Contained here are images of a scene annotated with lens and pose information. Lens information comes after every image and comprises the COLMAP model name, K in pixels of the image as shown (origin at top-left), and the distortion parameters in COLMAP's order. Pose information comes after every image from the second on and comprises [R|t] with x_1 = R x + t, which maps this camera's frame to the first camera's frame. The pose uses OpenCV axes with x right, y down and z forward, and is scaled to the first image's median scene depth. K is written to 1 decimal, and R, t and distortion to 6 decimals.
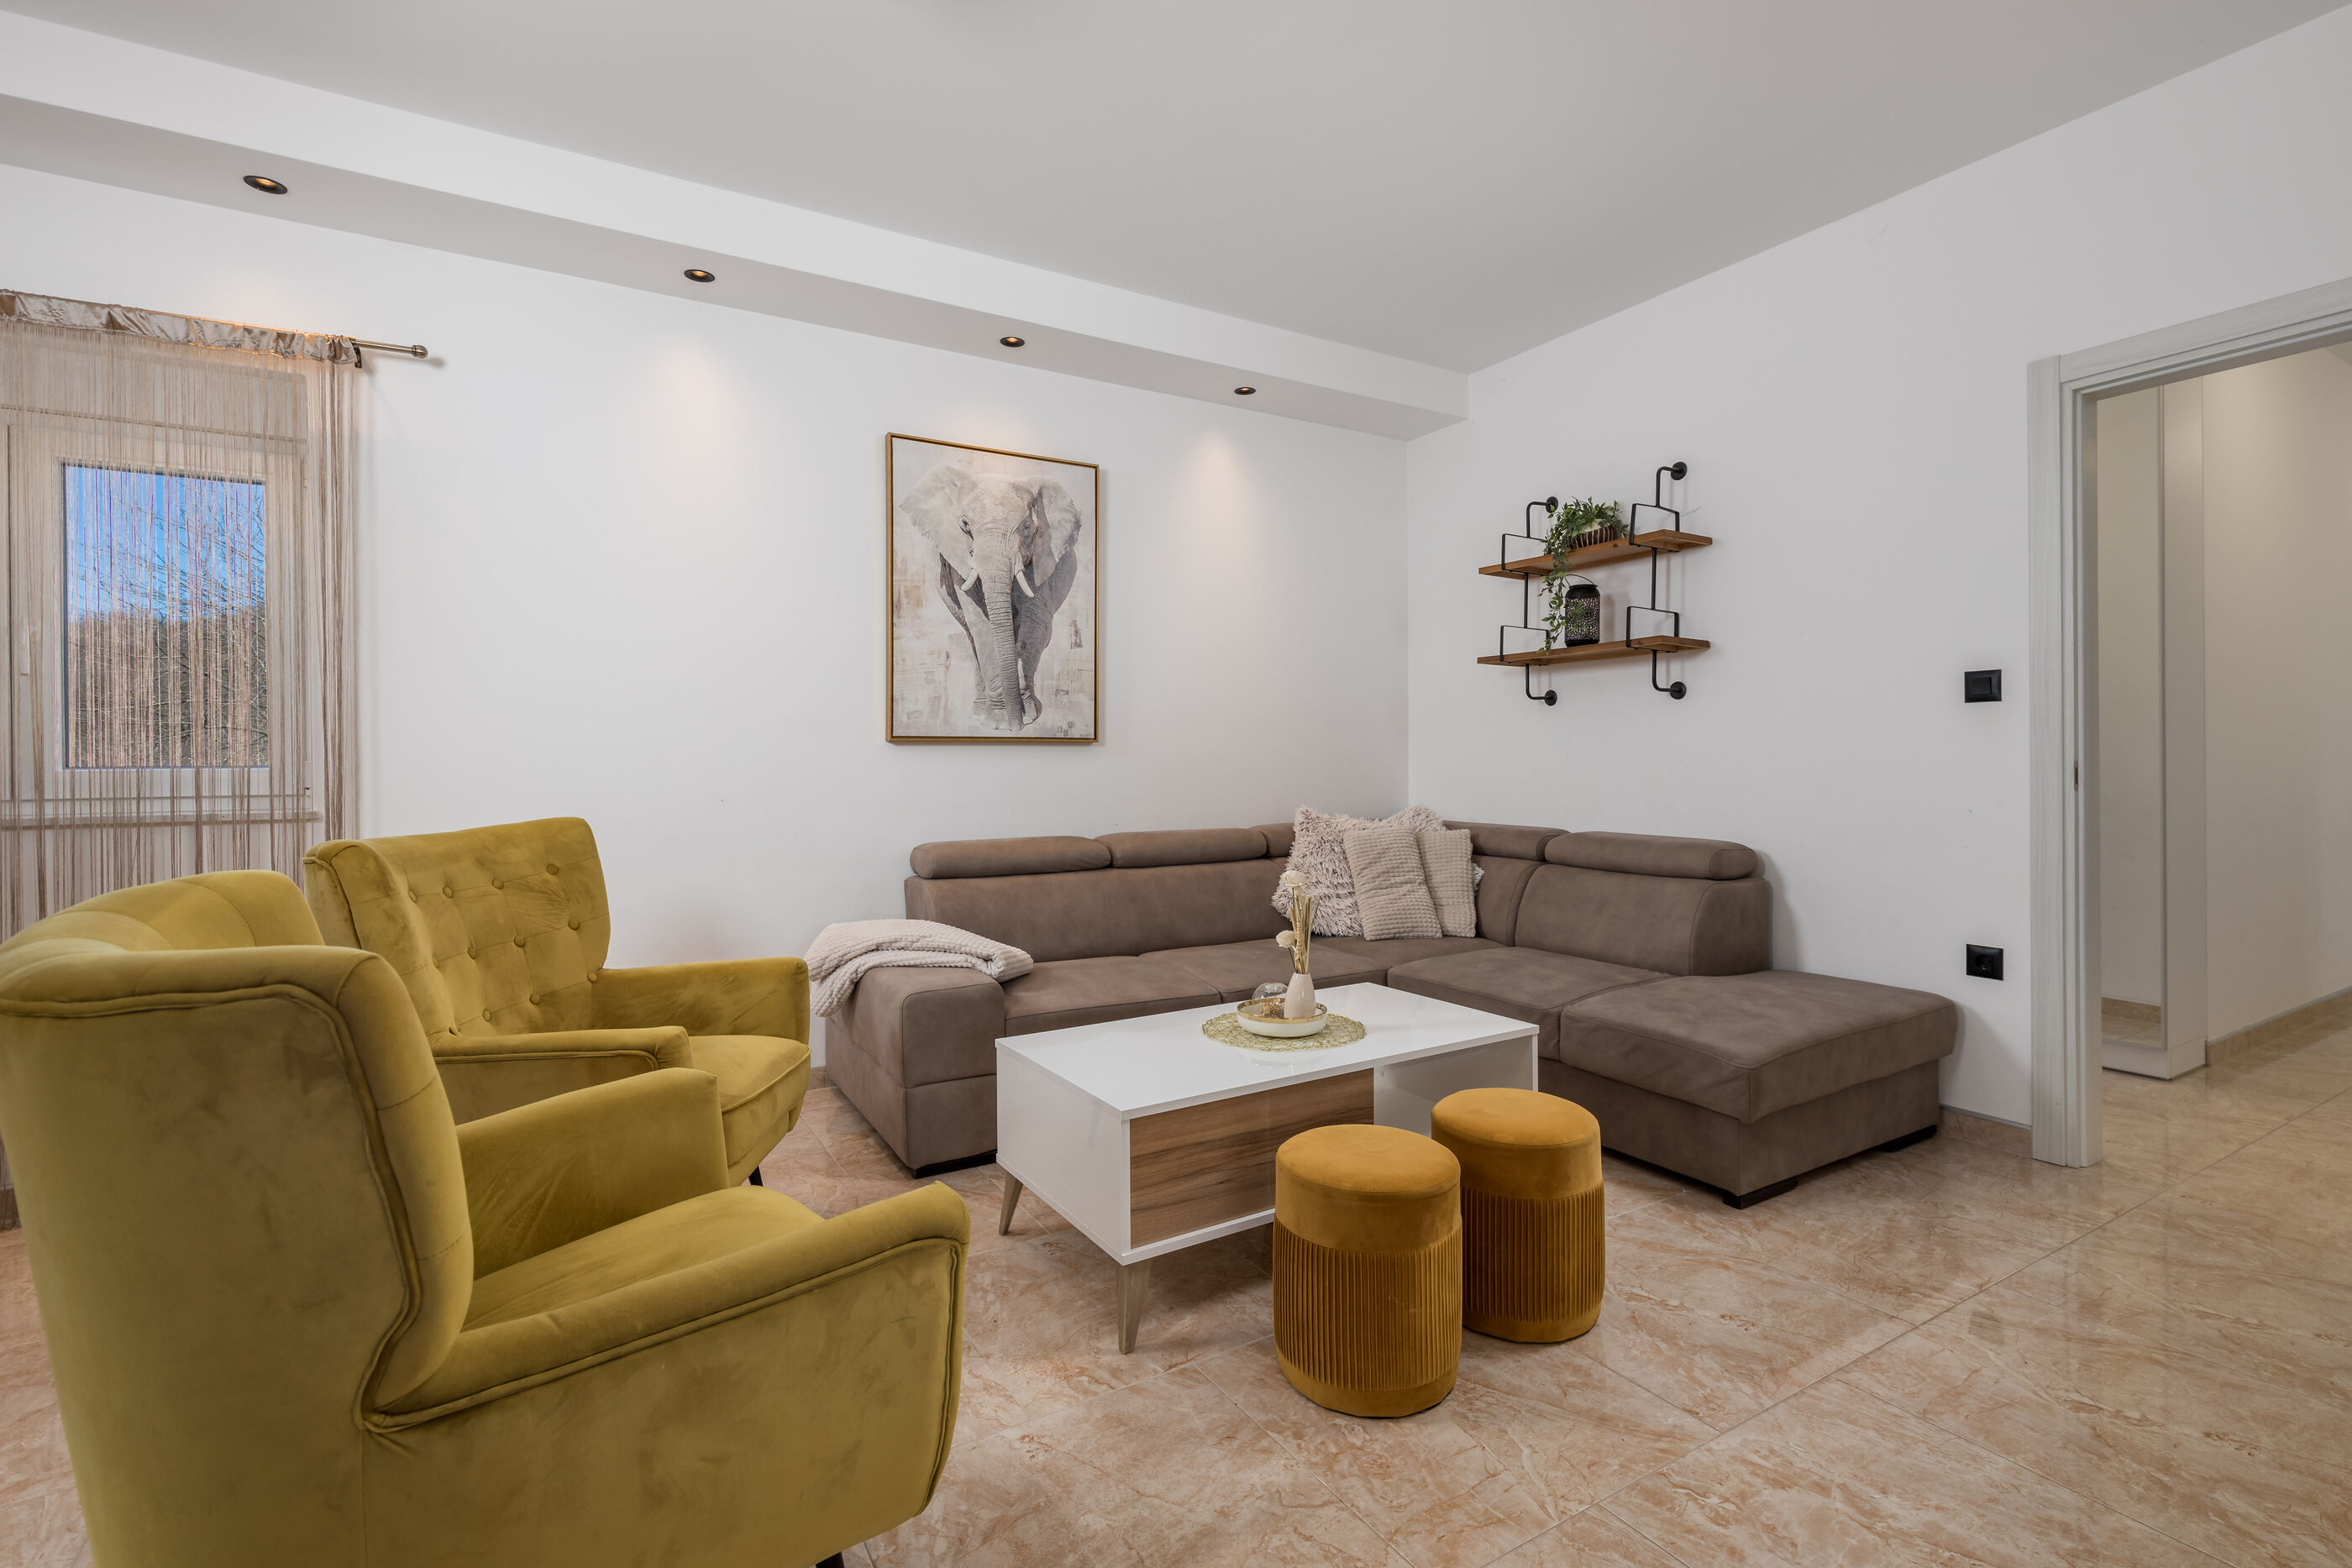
lens RADIAL K [[1066.4, 0, 1189.7], [0, 1066.4, 766.2], [0, 0, 1]] dist [-0.004483, 0.001467]
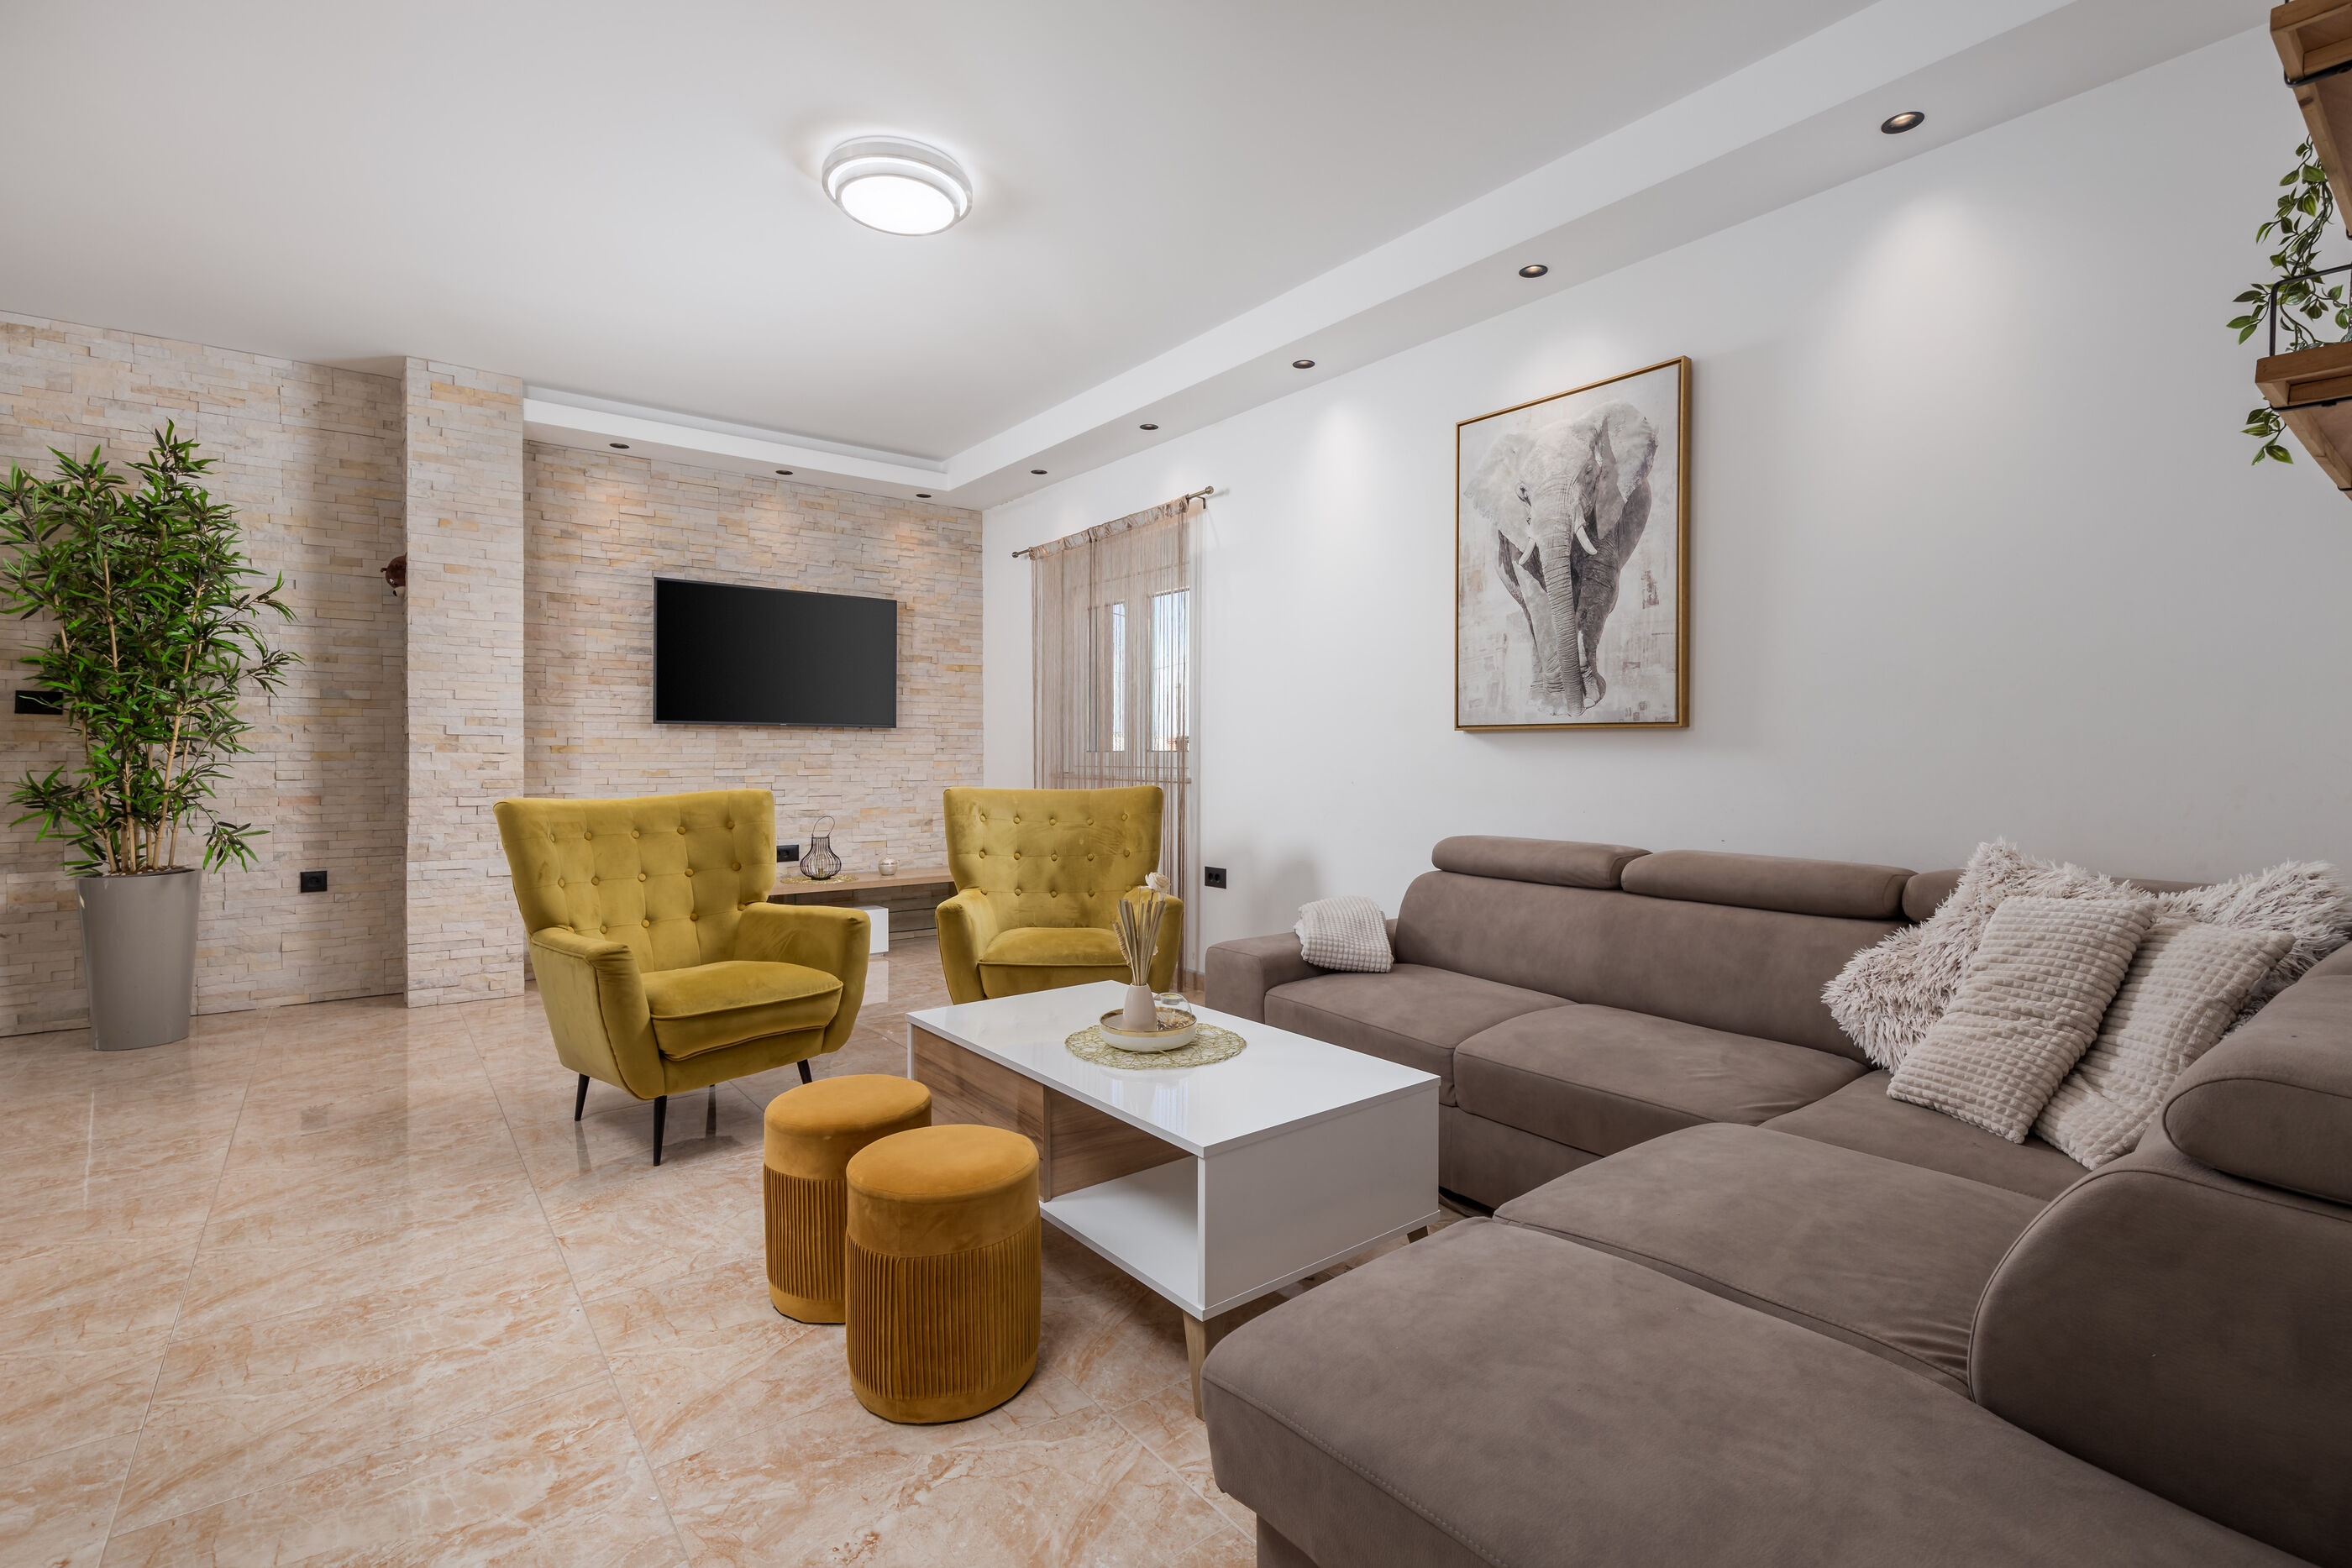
lens RADIAL K [[1066.4, 0, 1185.4], [0, 1066.4, 763.5], [0, 0, 1]] dist [-0.004483, 0.001467]
pose [[0.120277, 0.016214, -0.992608, 0.653363], [-0.008783, 0.999845, 0.015268, -0.005756], [0.992701, 0.006882, 0.120401, 0.597307]]
